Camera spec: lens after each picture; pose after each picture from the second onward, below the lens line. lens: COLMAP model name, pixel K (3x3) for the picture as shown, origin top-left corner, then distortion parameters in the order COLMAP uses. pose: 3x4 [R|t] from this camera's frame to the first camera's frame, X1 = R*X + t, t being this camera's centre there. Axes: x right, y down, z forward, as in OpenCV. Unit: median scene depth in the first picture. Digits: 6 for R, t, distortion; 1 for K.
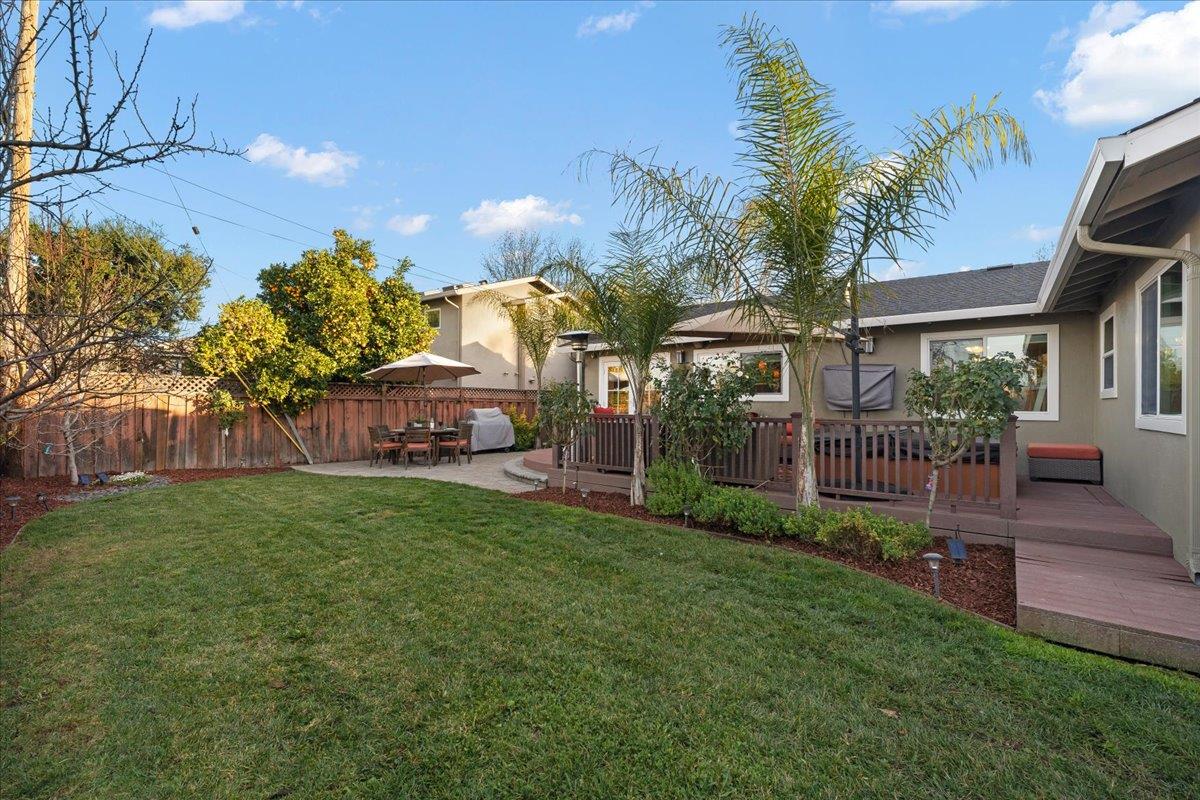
lens RADIAL K [[510.6, 0, 598.6], [0, 510.6, 404.1], [0, 0, 1]] dist [-0.002275, 0.000190]
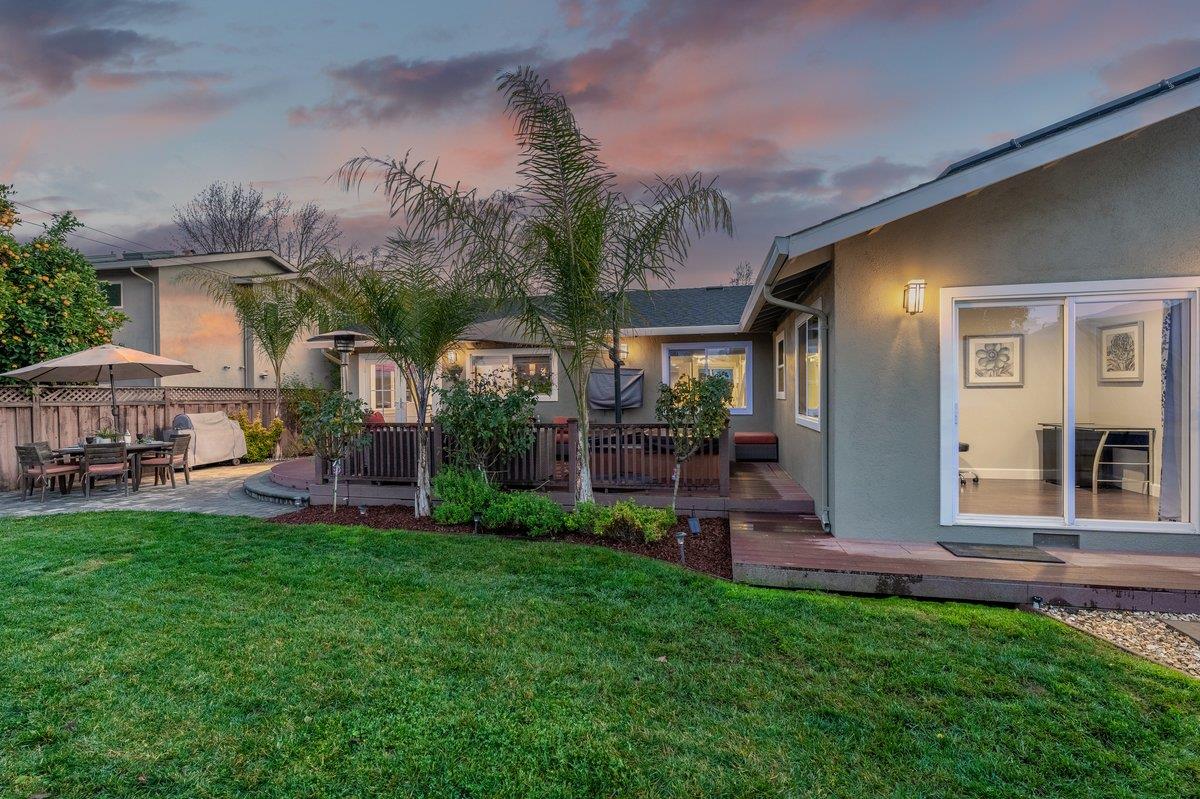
lens RADIAL K [[534.1, 0, 594.0], [0, 534.1, 399.7], [0, 0, 1]] dist [-0.000382, 0.000383]
pose [[0.900656, -0.021190, 0.434015, -0.069046], [0.015177, 0.999735, 0.017314, -0.040076], [-0.434267, -0.009006, 0.900739, -0.069571]]
